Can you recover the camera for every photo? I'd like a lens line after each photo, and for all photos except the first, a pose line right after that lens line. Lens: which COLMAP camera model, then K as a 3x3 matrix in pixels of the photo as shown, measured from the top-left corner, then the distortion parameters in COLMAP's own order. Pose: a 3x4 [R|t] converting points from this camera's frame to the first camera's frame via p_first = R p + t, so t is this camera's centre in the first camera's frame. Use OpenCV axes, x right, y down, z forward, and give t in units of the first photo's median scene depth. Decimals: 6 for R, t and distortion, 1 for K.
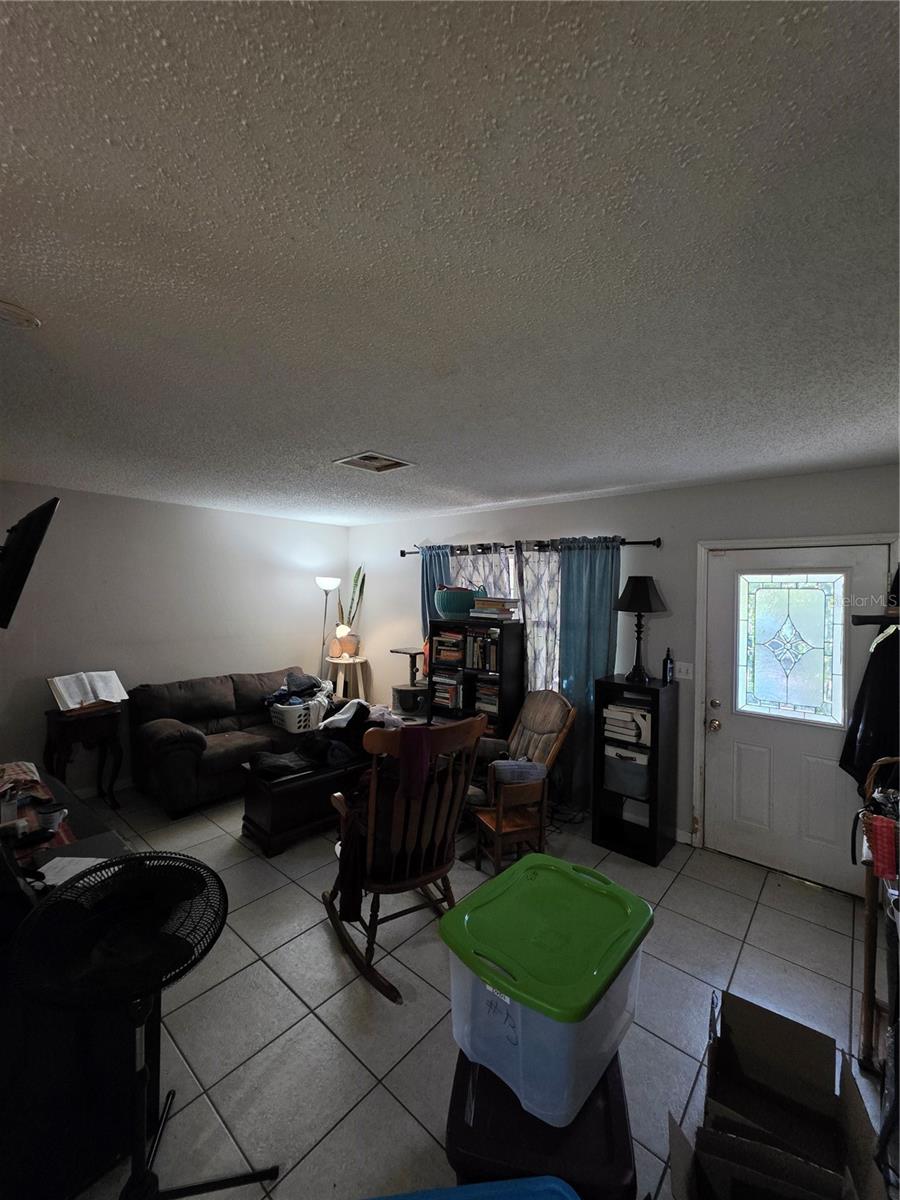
lens RADIAL K [[478.8, 0, 452.3], [0, 478.8, 593.0], [0, 0, 1]] dist [-0.000364, -0.000076]
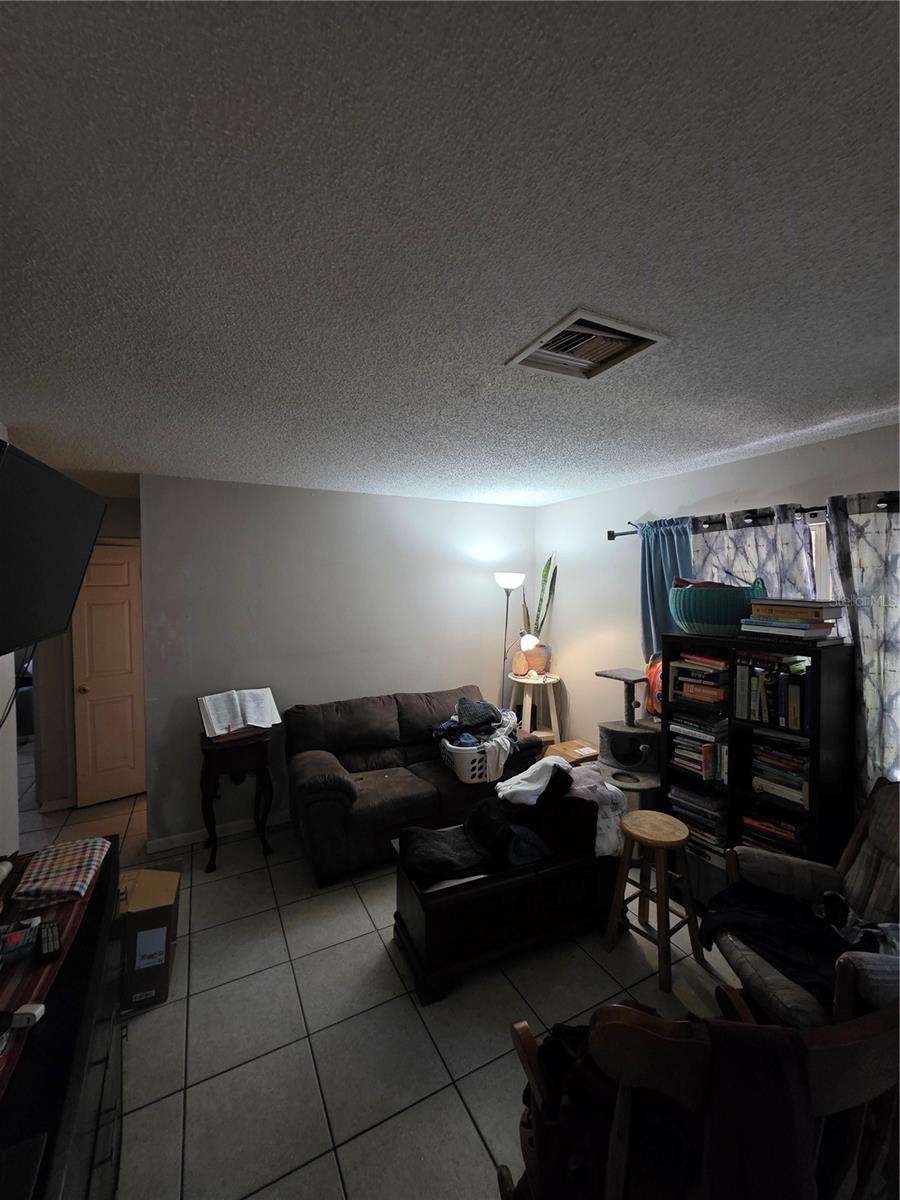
lens RADIAL K [[476.8, 0, 451.7], [0, 476.8, 597.3], [0, 0, 1]] dist [0.002306, 0.000075]
pose [[0.926447, -0.011199, -0.376258, -0.068533], [0.019332, 0.999654, 0.017848, -0.009975], [0.375928, -0.023809, 0.926343, 0.305515]]
